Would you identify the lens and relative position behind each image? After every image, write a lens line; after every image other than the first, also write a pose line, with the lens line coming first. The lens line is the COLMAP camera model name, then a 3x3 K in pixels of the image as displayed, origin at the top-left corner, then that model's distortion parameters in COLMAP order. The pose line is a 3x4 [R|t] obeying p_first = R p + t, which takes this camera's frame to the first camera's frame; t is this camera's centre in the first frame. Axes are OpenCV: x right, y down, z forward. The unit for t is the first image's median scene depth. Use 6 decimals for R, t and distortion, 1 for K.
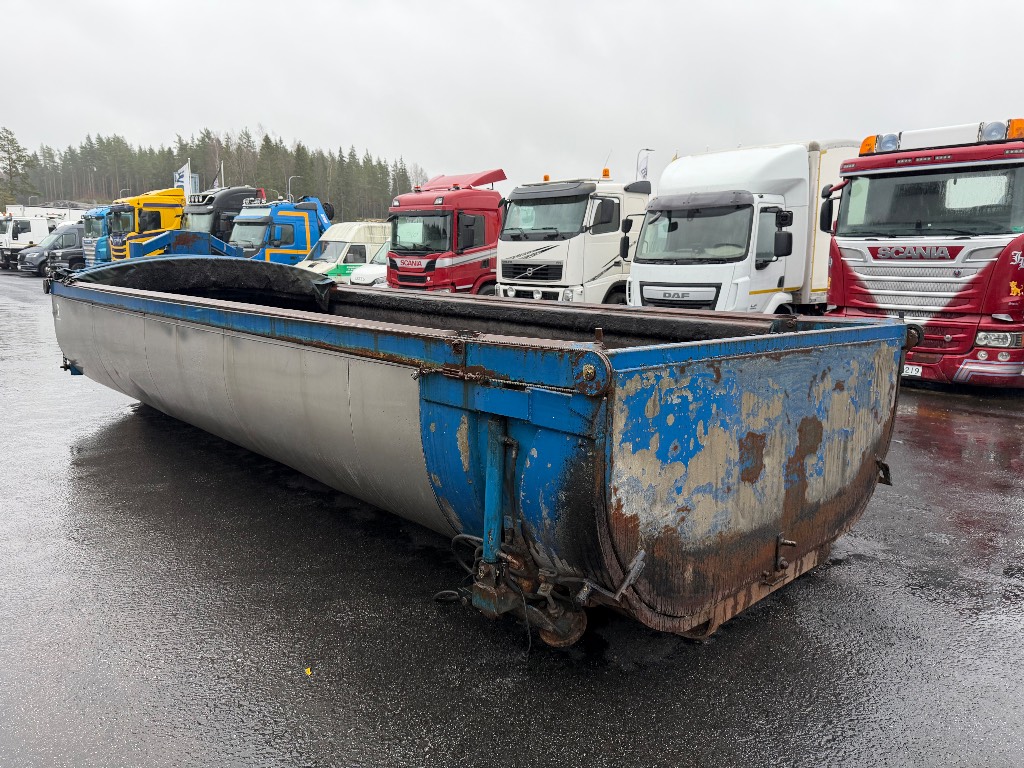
lens RADIAL K [[725.2, 0, 527.9], [0, 725.2, 385.3], [0, 0, 1]] dist [0.038759, -0.046448]
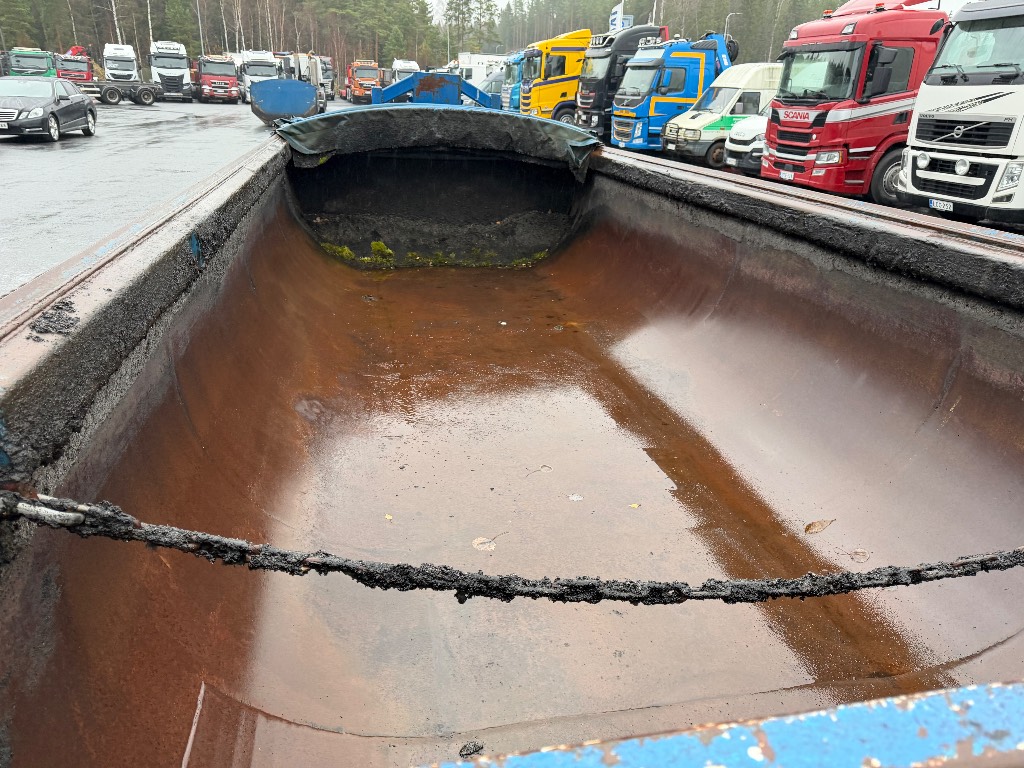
lens RADIAL K [[725.2, 0, 512.9], [0, 725.2, 386.6], [0, 0, 1]] dist [0.038759, -0.046448]
pose [[0.838493, 0.206287, -0.504357, 0.042041], [-0.105787, 0.969588, 0.220700, -0.025948], [0.534546, -0.131701, 0.834815, 0.137873]]
